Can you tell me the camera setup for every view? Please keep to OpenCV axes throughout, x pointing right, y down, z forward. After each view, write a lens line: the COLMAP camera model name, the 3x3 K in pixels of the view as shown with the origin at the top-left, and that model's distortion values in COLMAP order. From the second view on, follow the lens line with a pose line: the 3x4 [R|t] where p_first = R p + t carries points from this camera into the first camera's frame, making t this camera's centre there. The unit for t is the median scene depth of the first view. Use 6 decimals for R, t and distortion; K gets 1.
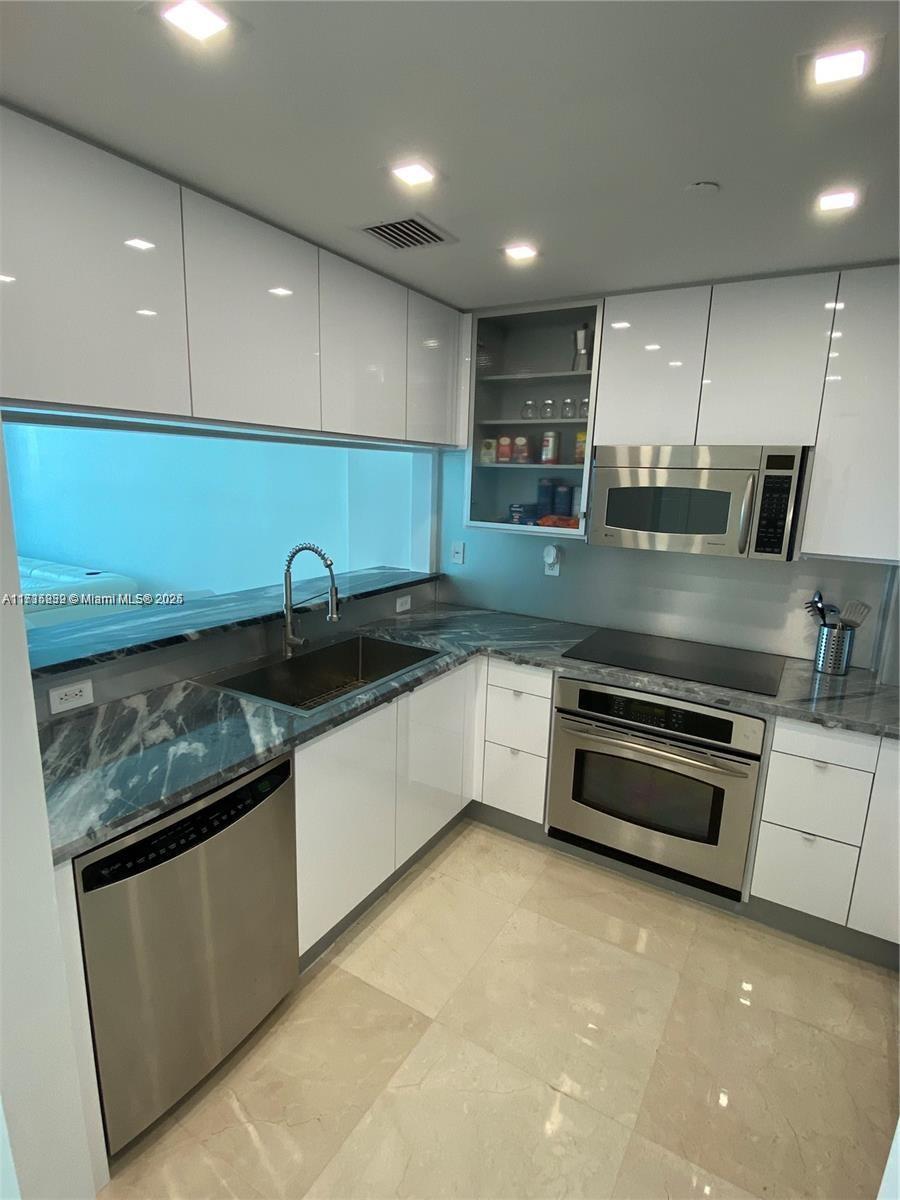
lens RADIAL K [[604.1, 0, 450.8], [0, 604.1, 599.0], [0, 0, 1]] dist [0.003545, 0.000749]
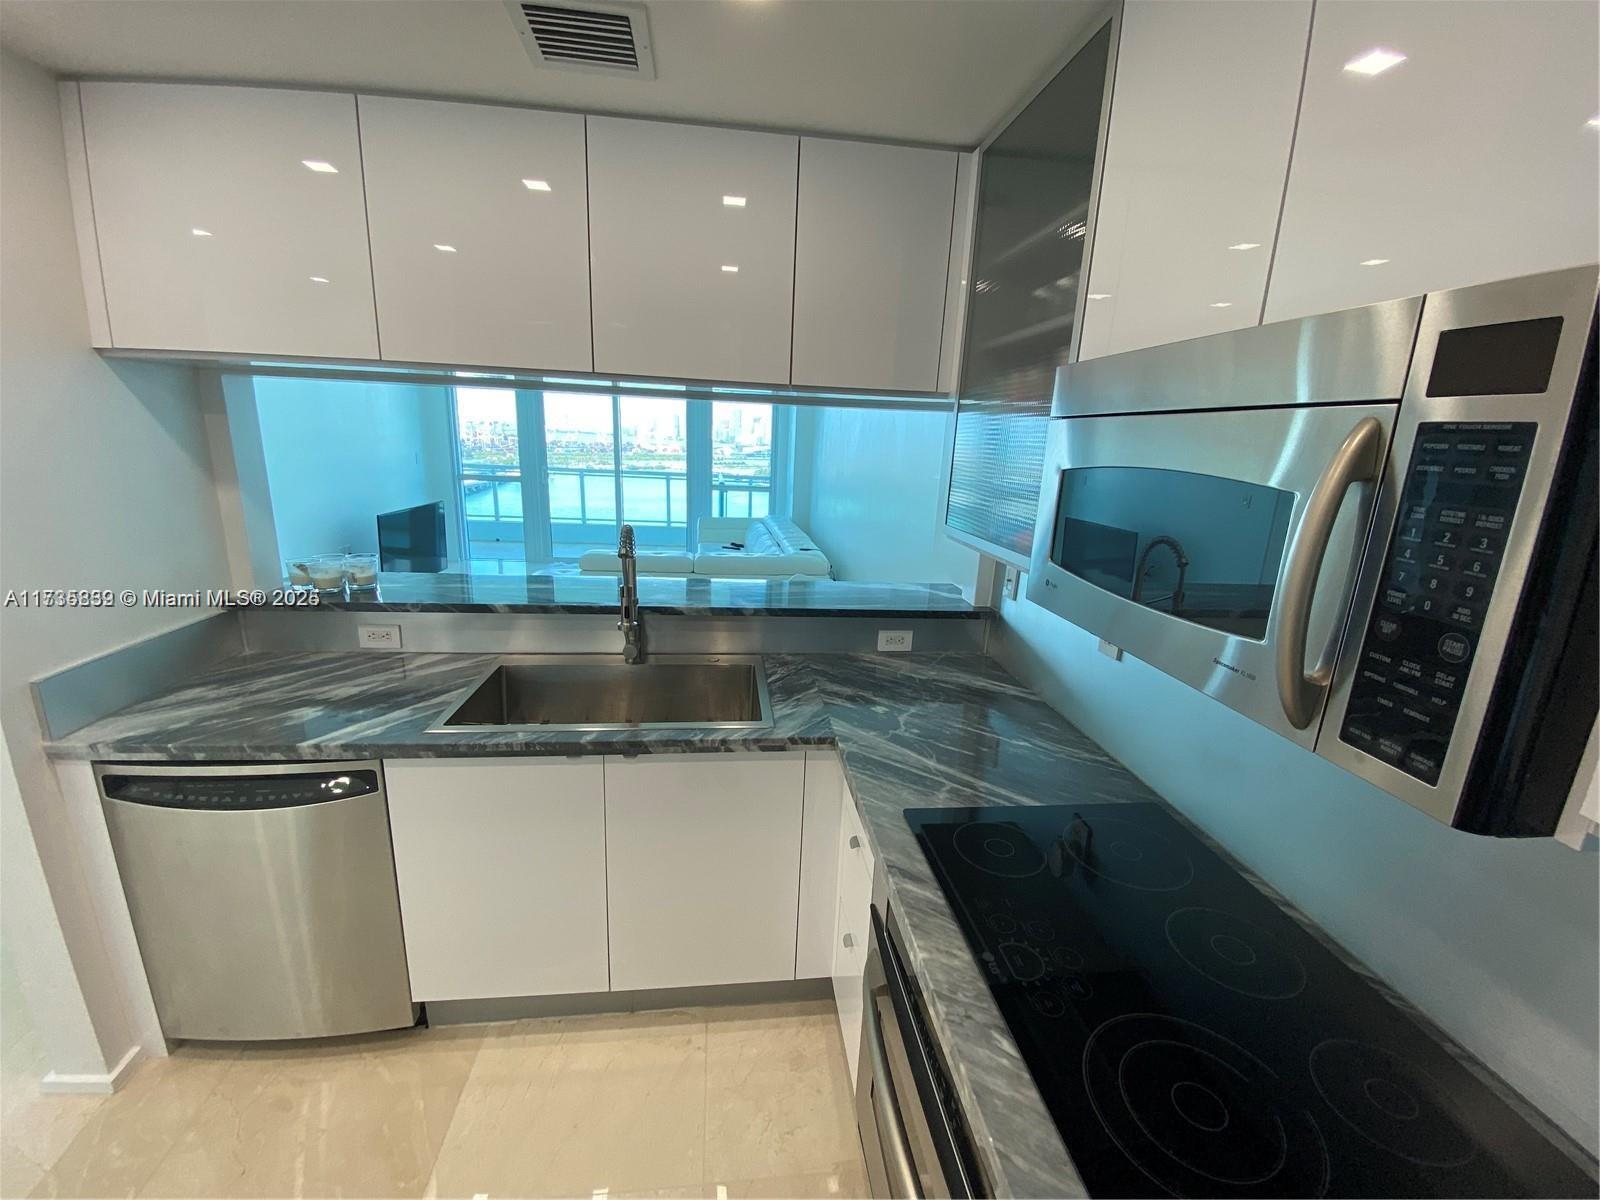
lens RADIAL K [[650.5, 0, 802.1], [0, 650.5, 598.2], [0, 0, 1]] dist [-0.014370, -0.001298]
pose [[0.622359, 0.186852, -0.760103, 0.593195], [-0.185996, 0.978578, 0.088268, -0.124180], [0.760312, 0.086442, 0.643780, 0.703901]]
